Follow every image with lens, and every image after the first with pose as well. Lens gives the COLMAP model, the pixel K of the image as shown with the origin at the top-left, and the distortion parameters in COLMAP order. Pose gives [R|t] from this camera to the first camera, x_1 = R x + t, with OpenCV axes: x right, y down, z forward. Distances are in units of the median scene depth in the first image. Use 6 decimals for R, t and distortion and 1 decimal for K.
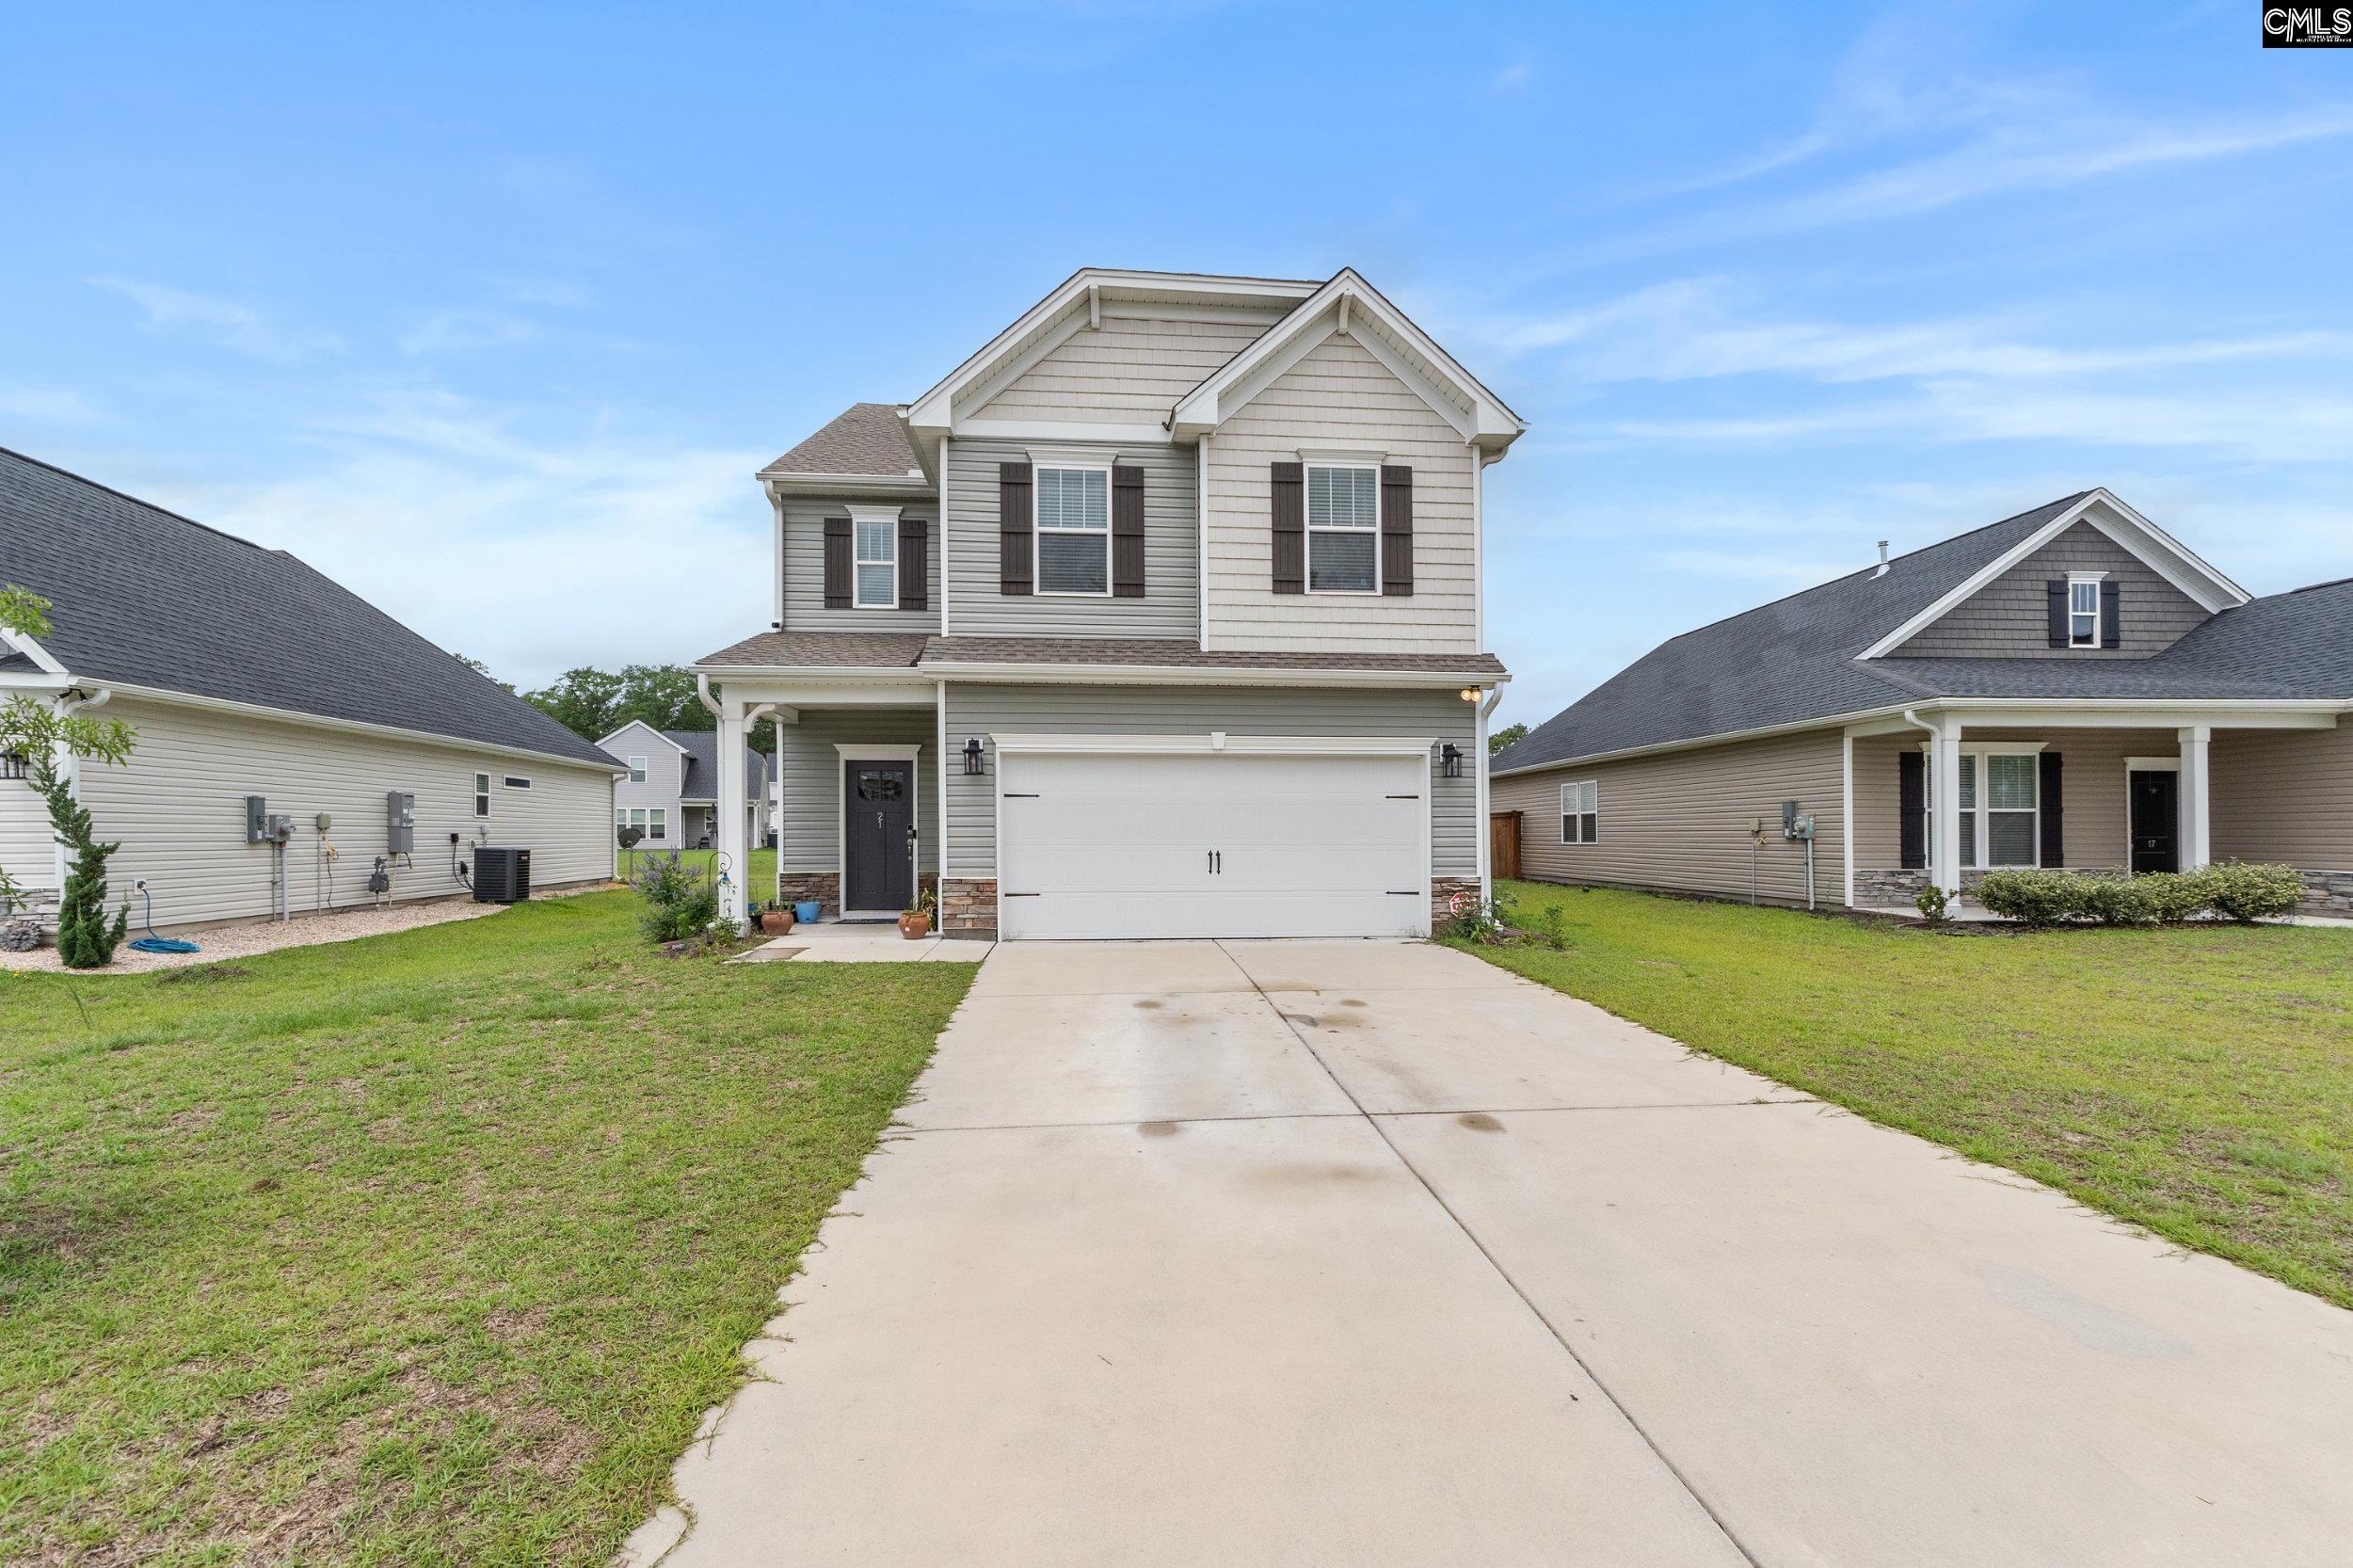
lens RADIAL K [[1038.5, 0, 1229.6], [0, 1038.5, 854.3], [0, 0, 1]] dist [-0.013471, -0.000351]
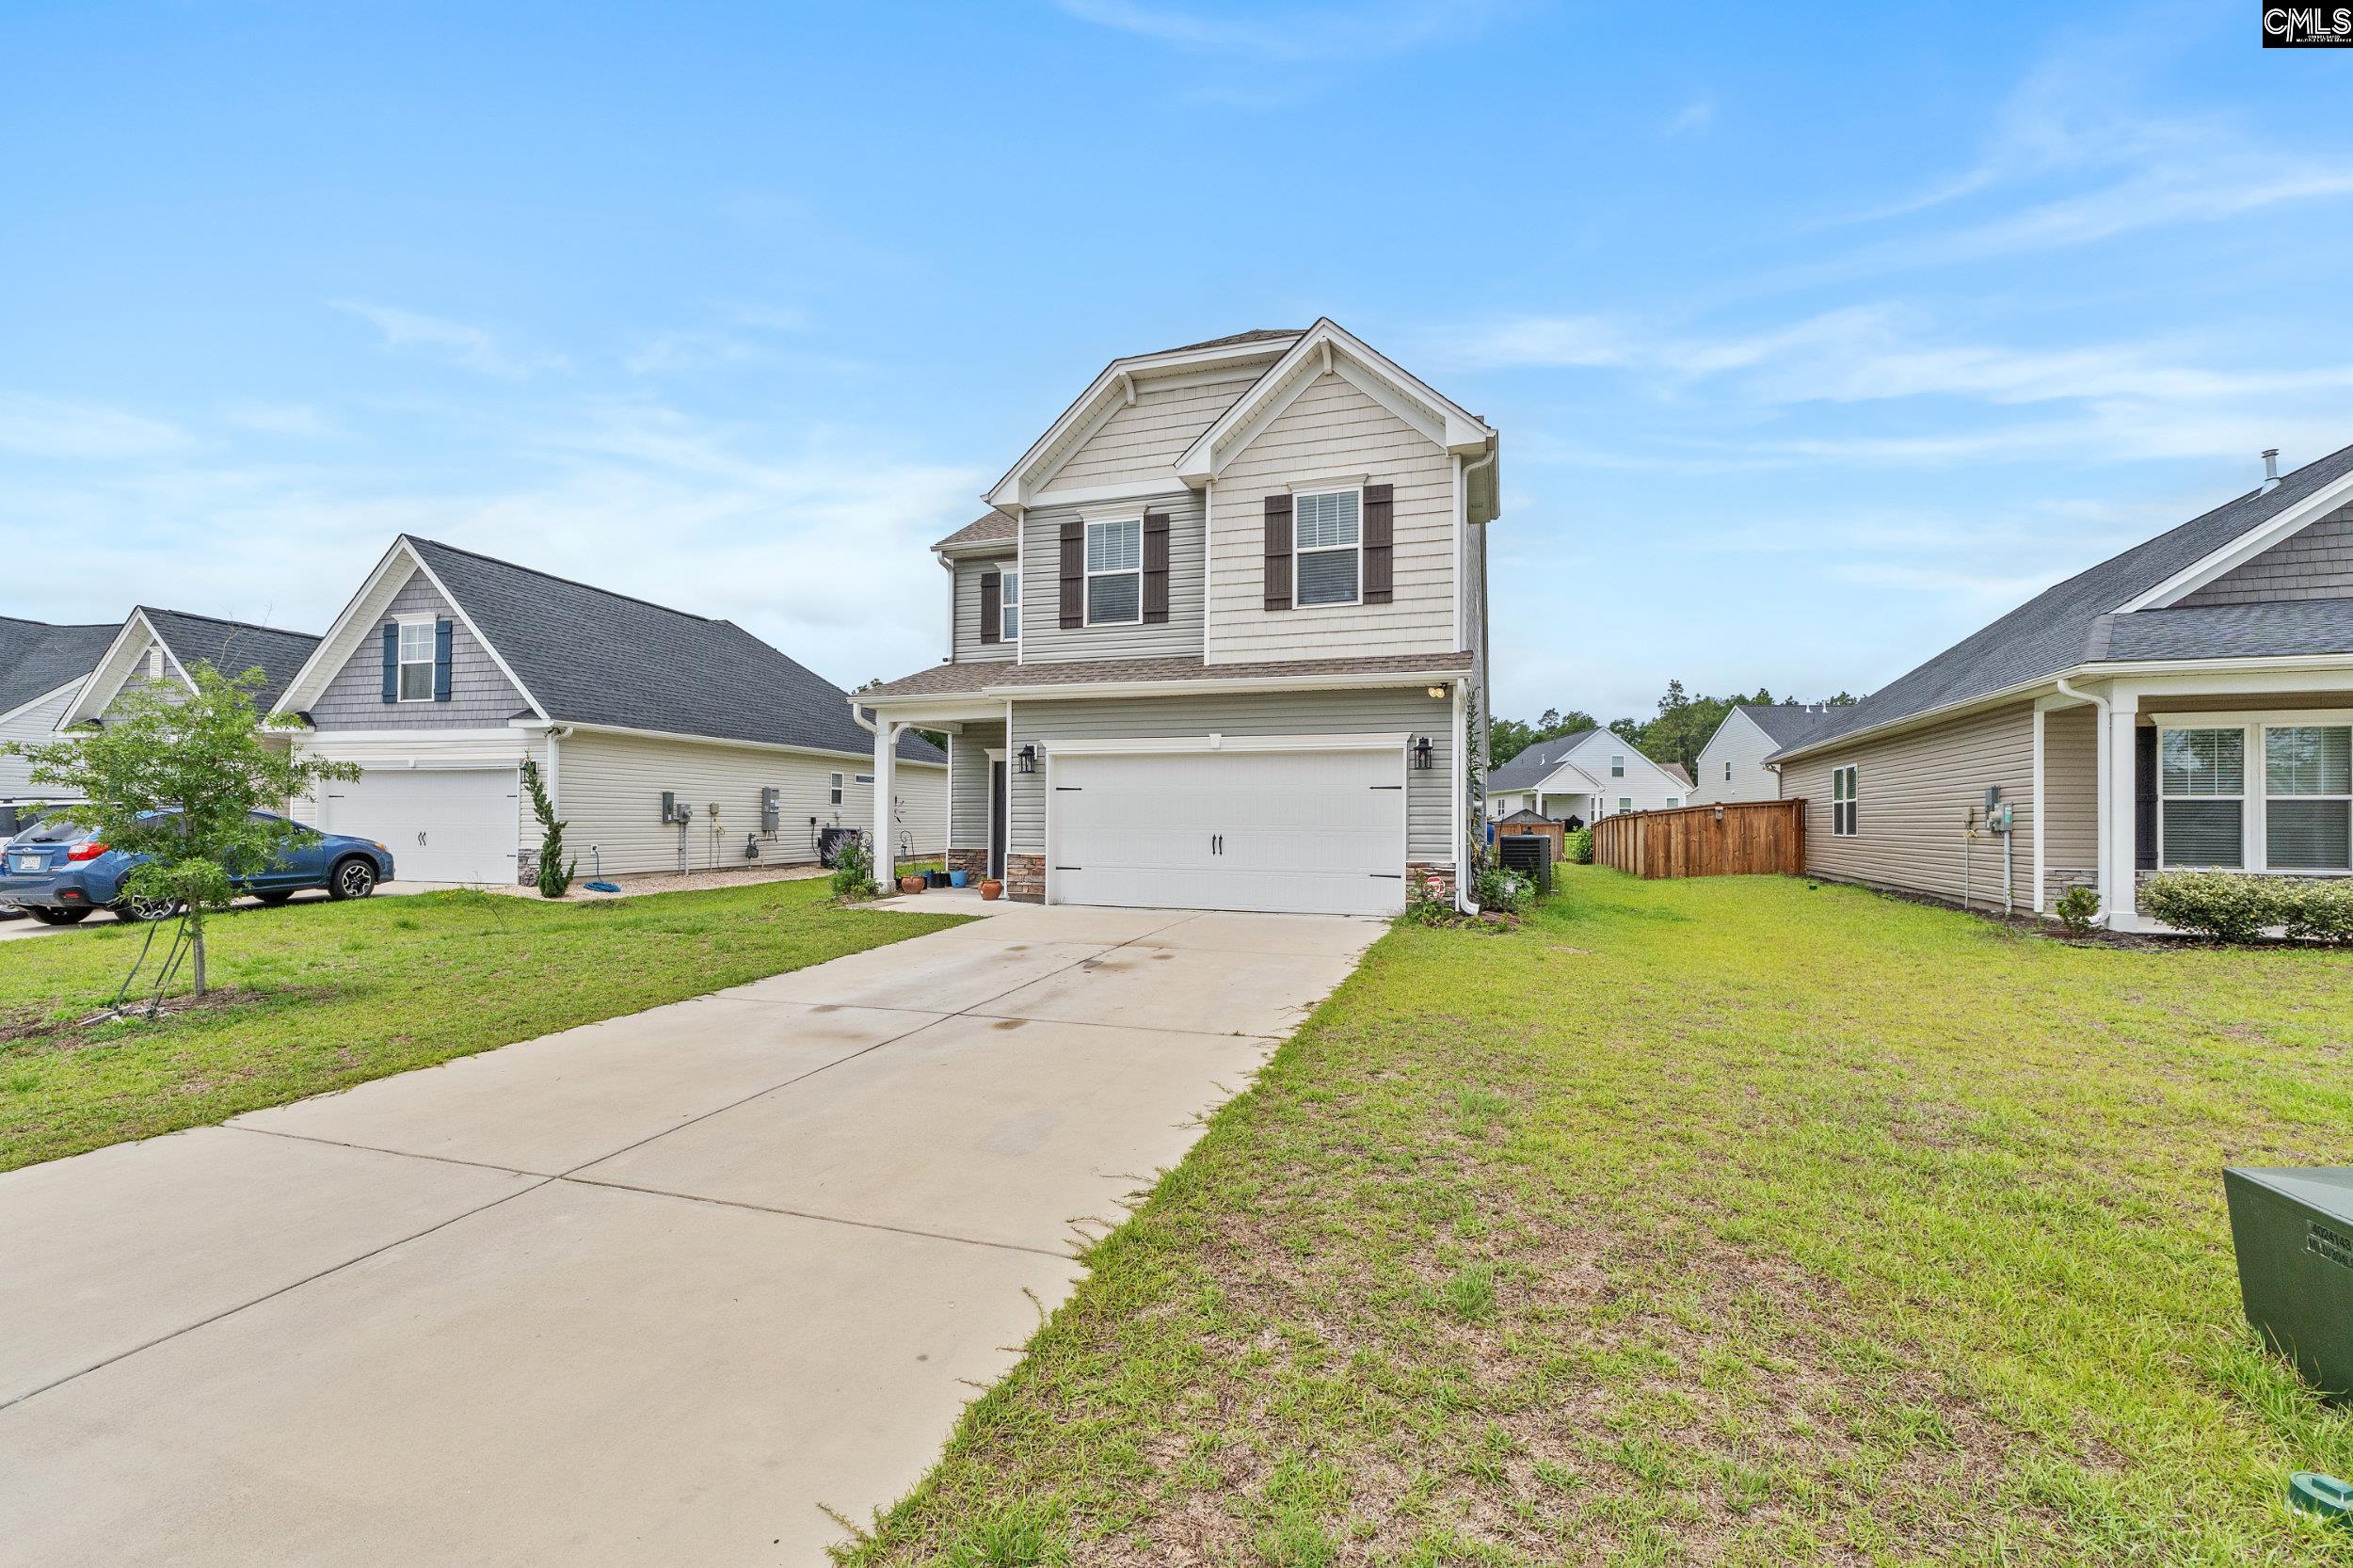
lens RADIAL K [[1038.5, 0, 1176.1], [0, 1038.5, 834.6], [0, 0, 1]] dist [-0.013471, -0.000351]
pose [[0.906972, 0.011893, -0.421024, 0.432312], [-0.014975, 0.999880, -0.004014, 0.001511], [0.420926, 0.009946, 0.907041, -0.077817]]
